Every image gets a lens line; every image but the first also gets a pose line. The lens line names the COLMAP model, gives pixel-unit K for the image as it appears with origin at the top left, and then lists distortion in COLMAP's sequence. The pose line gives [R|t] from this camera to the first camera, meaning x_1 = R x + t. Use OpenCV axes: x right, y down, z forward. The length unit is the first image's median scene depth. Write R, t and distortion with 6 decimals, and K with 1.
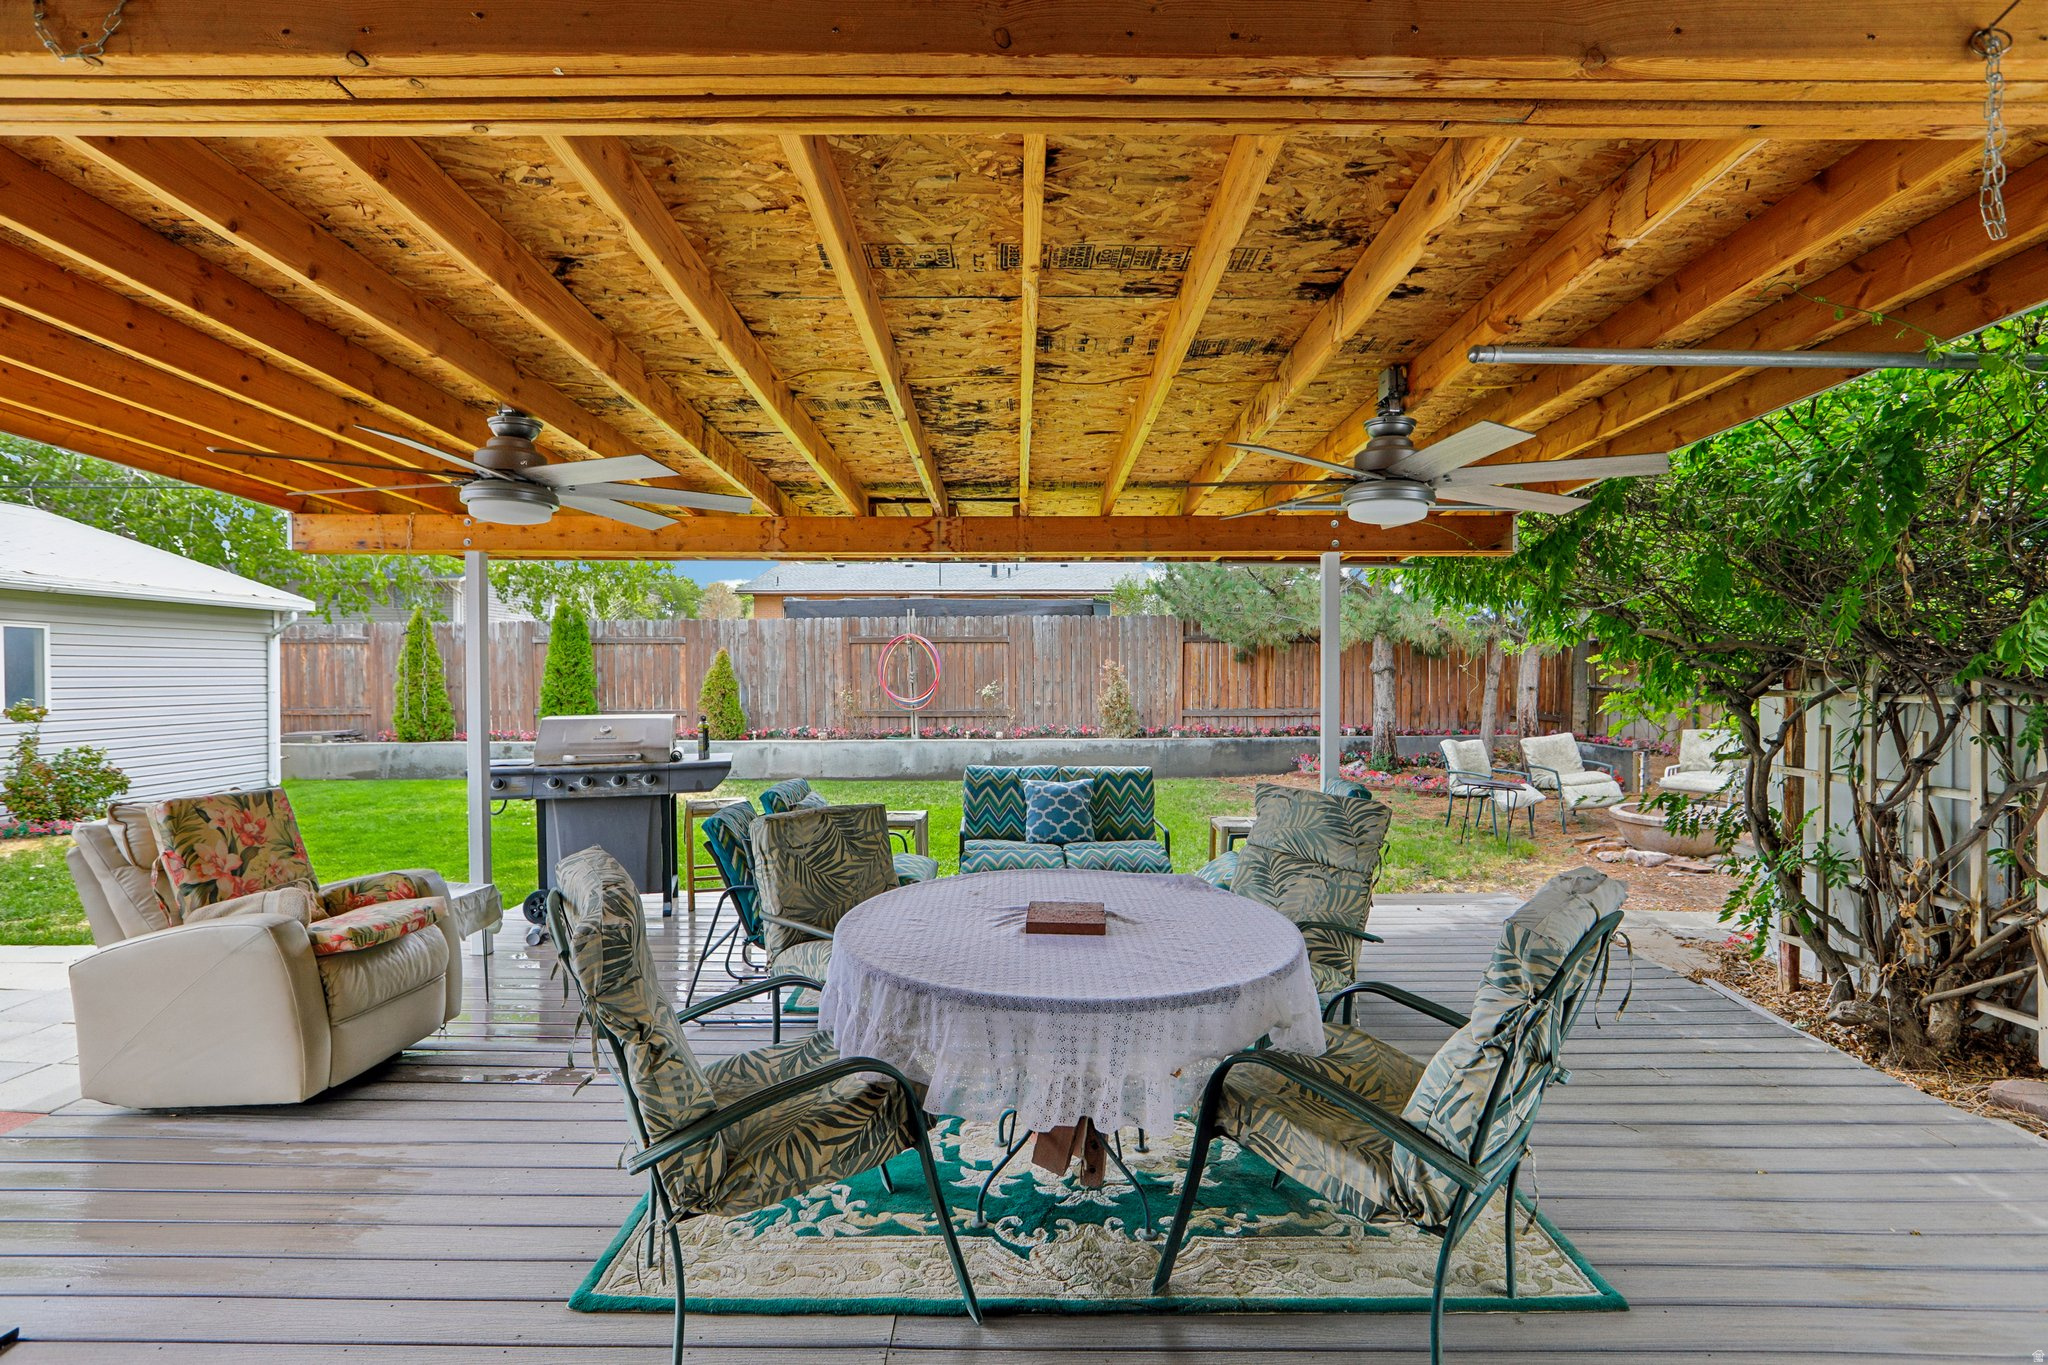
lens RADIAL K [[961.1, 0, 1024.0], [0, 961.1, 682.5], [0, 0, 1]] dist [-0.041410, 0.000746]
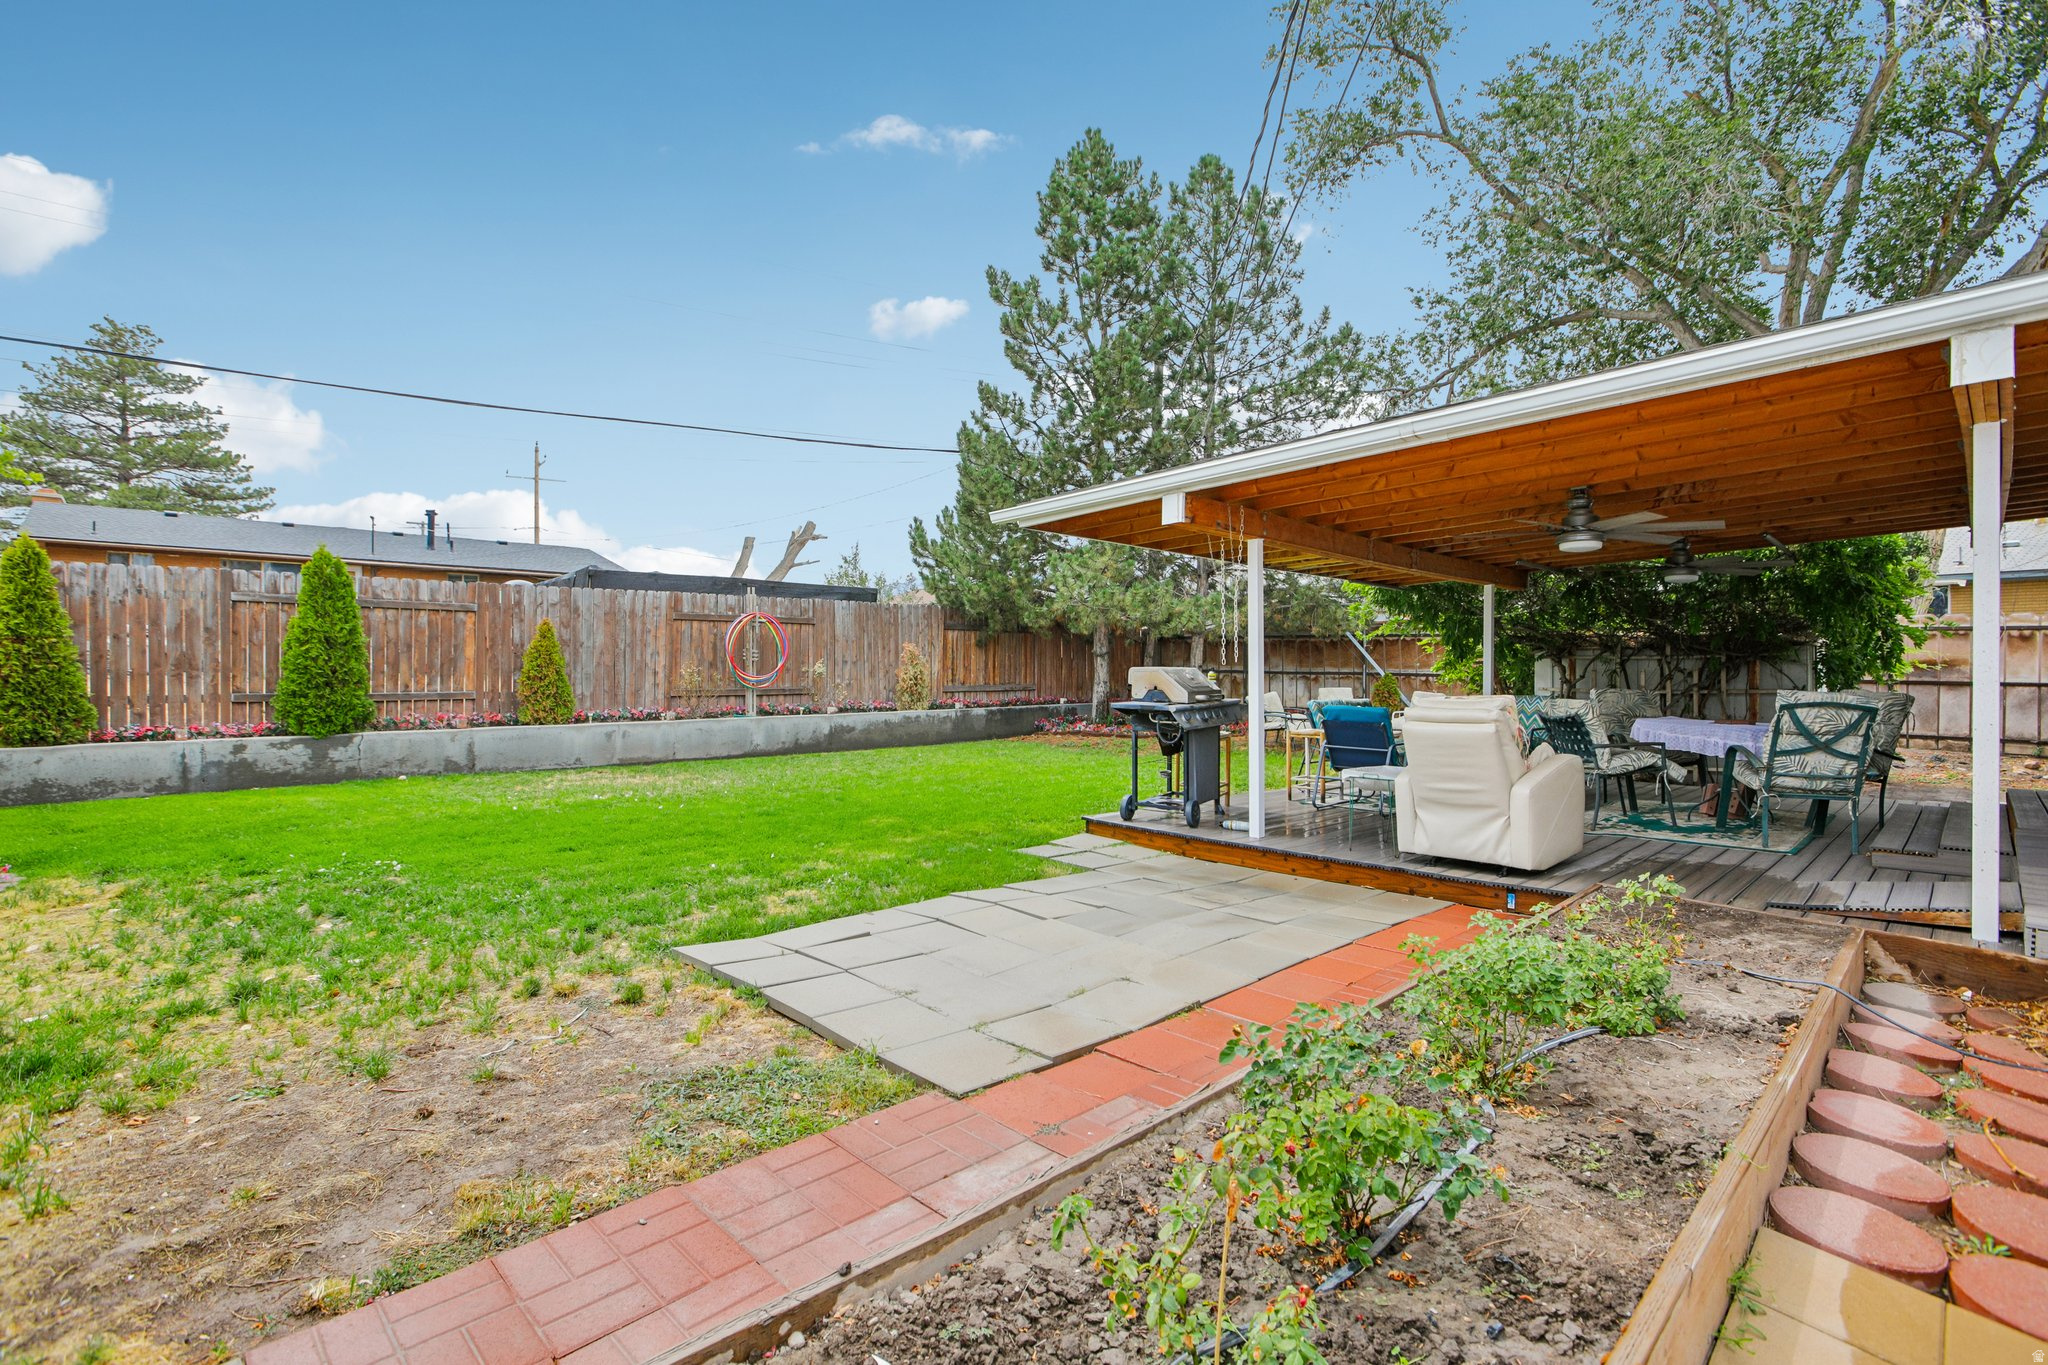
lens RADIAL K [[953.1, 0, 1024.0], [0, 953.1, 682.5], [0, 0, 1]] dist [-0.053091, 0.024291]
pose [[0.721072, -0.006194, 0.692832, -0.648236], [0.004560, 0.999981, 0.004194, 0.021984], [-0.692845, 0.000135, 0.721087, 0.096146]]
